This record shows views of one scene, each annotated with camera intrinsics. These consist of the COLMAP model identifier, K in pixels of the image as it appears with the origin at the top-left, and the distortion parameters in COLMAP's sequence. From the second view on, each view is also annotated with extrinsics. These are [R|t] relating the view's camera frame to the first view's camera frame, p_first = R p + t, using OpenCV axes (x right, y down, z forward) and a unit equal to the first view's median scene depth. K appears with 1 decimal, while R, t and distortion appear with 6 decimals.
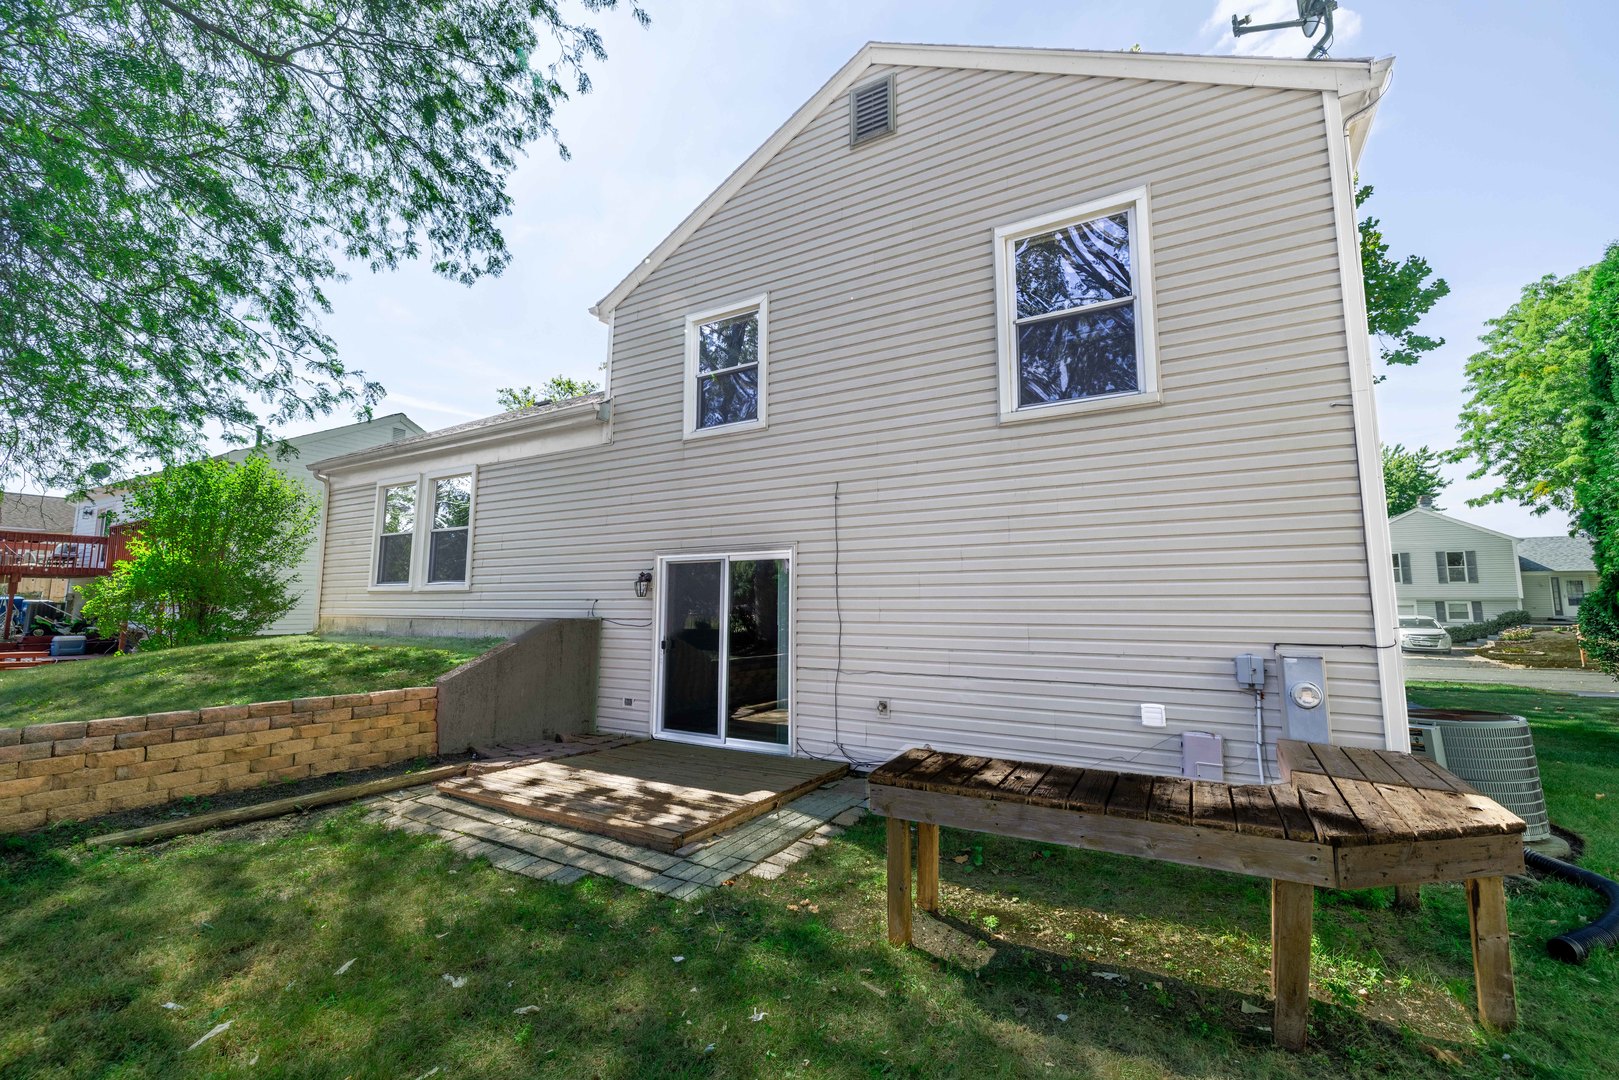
lens RADIAL K [[691.7, 0, 812.3], [0, 691.7, 536.9], [0, 0, 1]] dist [0.000345, -0.000748]
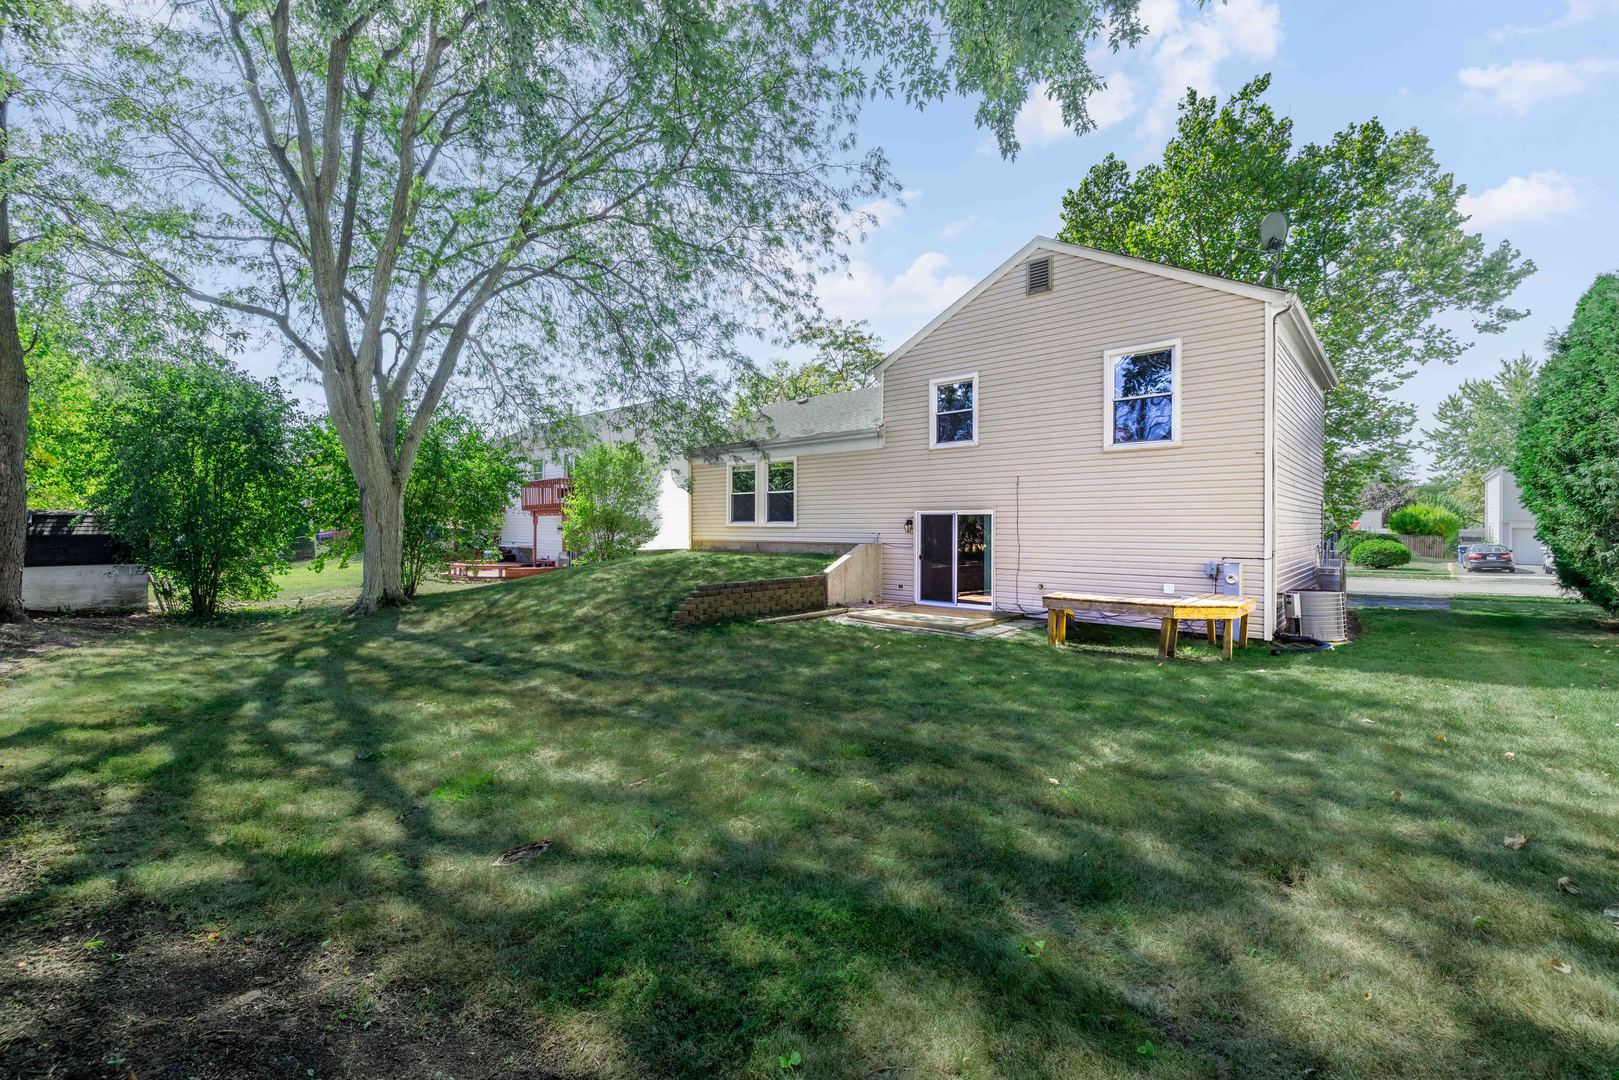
lens RADIAL K [[691.7, 0, 806.9], [0, 691.7, 529.9], [0, 0, 1]] dist [0.000345, -0.000748]
pose [[0.980761, 0.002474, -0.195199, -0.147129], [0.017853, 0.994593, 0.102306, -0.120846], [0.194396, -0.103822, 0.975413, -0.921301]]
